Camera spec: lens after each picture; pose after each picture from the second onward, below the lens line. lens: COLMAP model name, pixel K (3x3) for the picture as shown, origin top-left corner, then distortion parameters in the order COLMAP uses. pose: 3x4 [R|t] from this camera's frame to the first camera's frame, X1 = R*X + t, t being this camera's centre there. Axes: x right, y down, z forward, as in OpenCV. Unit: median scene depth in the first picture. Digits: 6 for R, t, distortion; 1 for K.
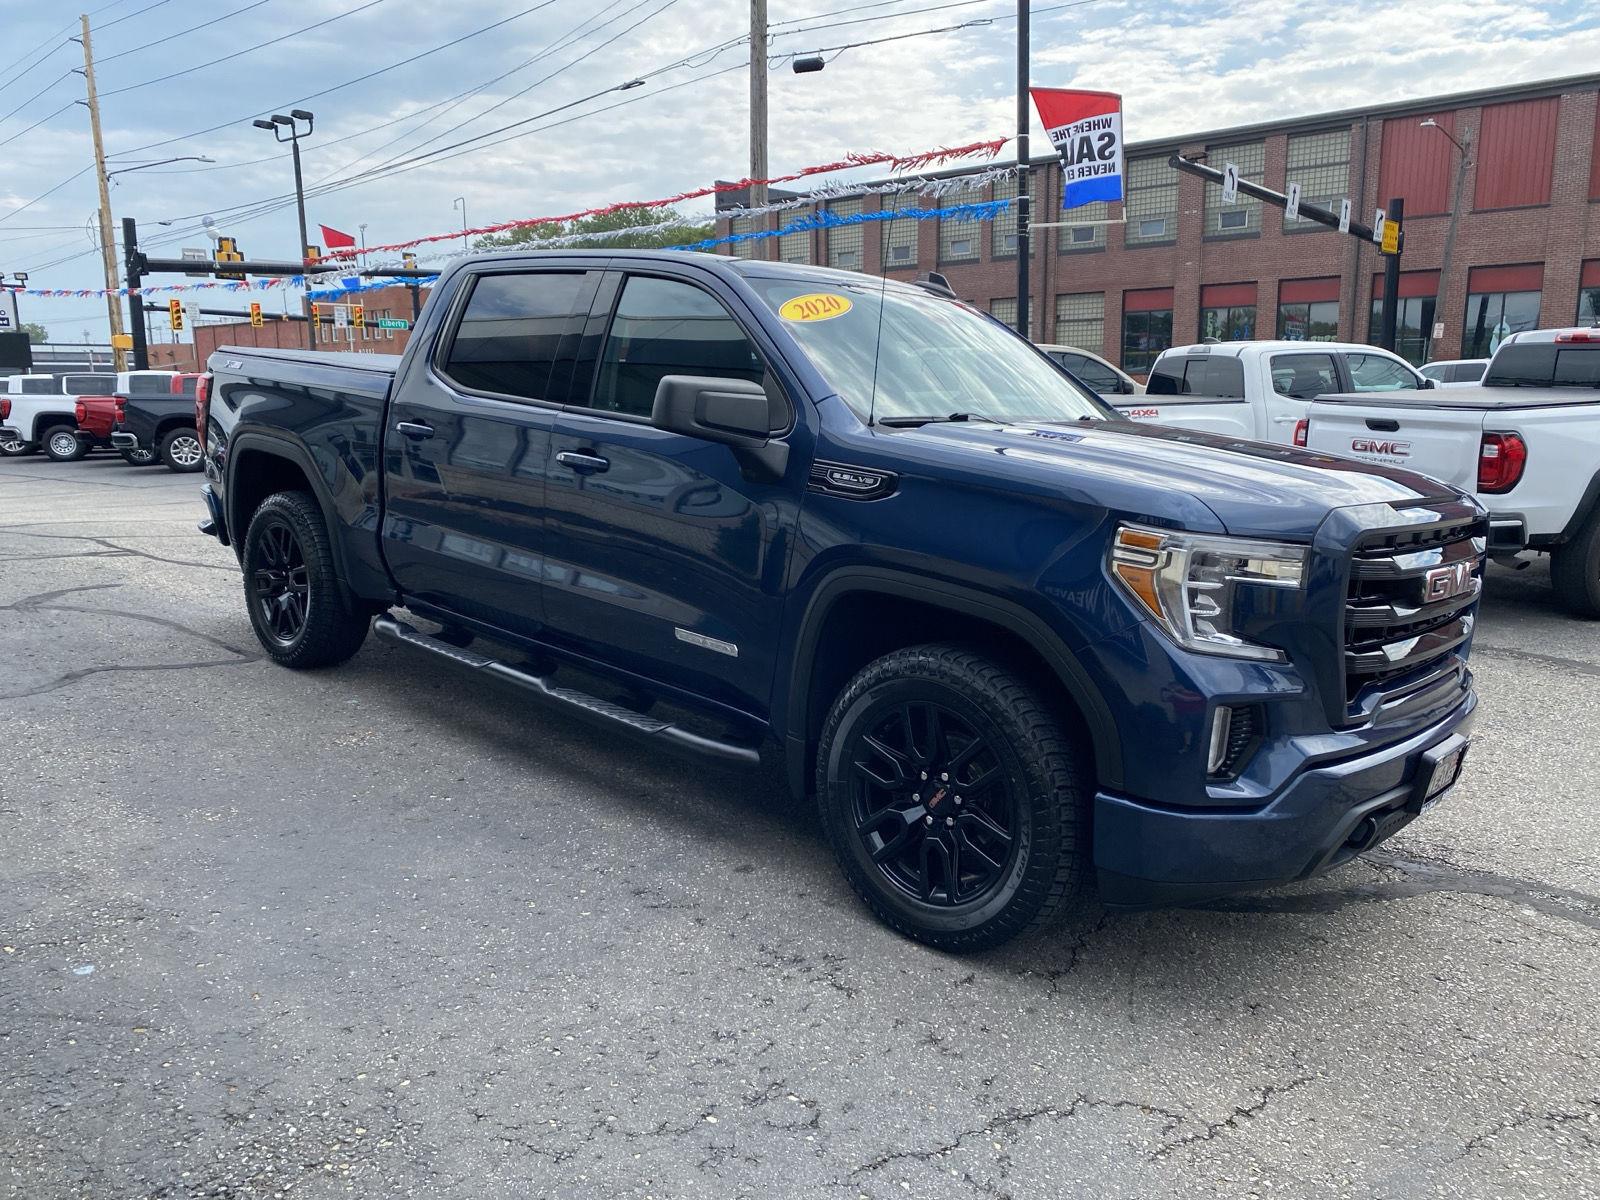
lens RADIAL K [[1217.8, 0, 808.5], [0, 1217.8, 607.1], [0, 0, 1]] dist [0.021788, -0.016188]
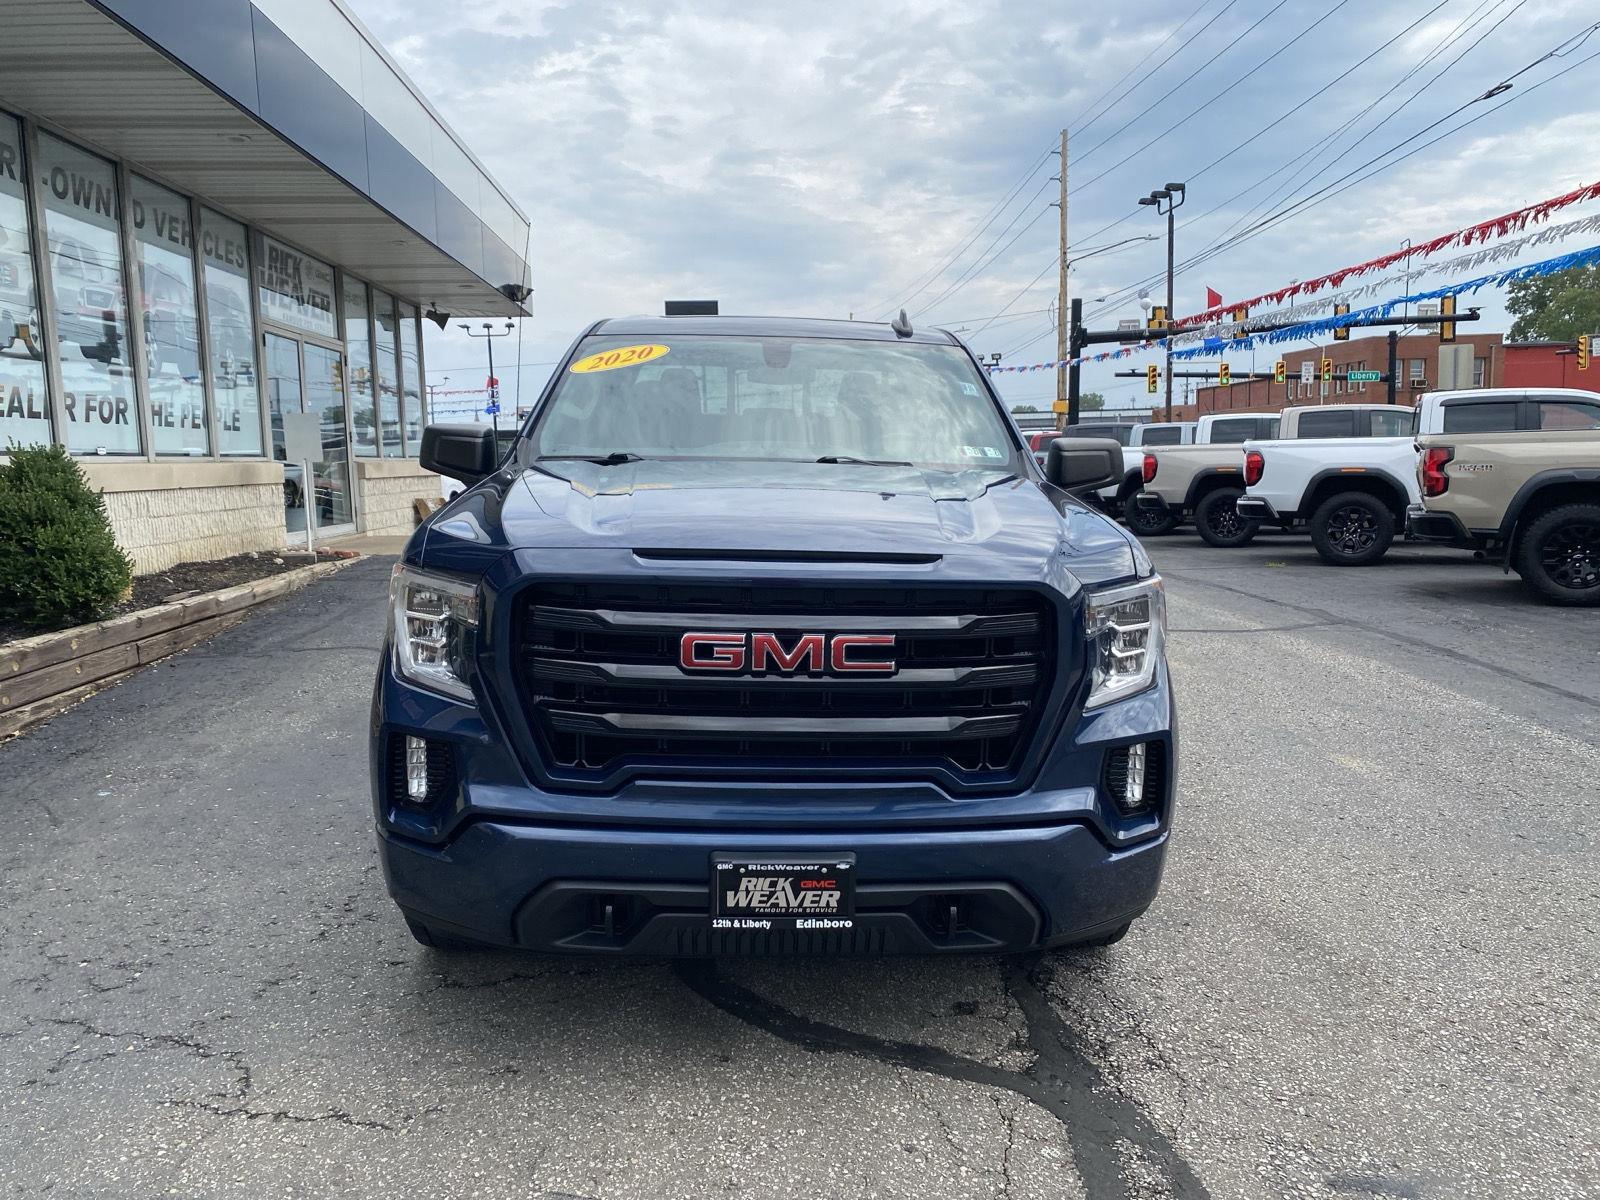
lens RADIAL K [[1223.1, 0, 800.0], [0, 1223.1, 600.0], [0, 0, 1]] dist [0.012214, 0.000035]
pose [[0.699685, 0.073953, -0.710614, 0.331179], [-0.109966, 0.993924, -0.004839, -0.015661], [0.705938, 0.081529, 0.703566, 0.130845]]
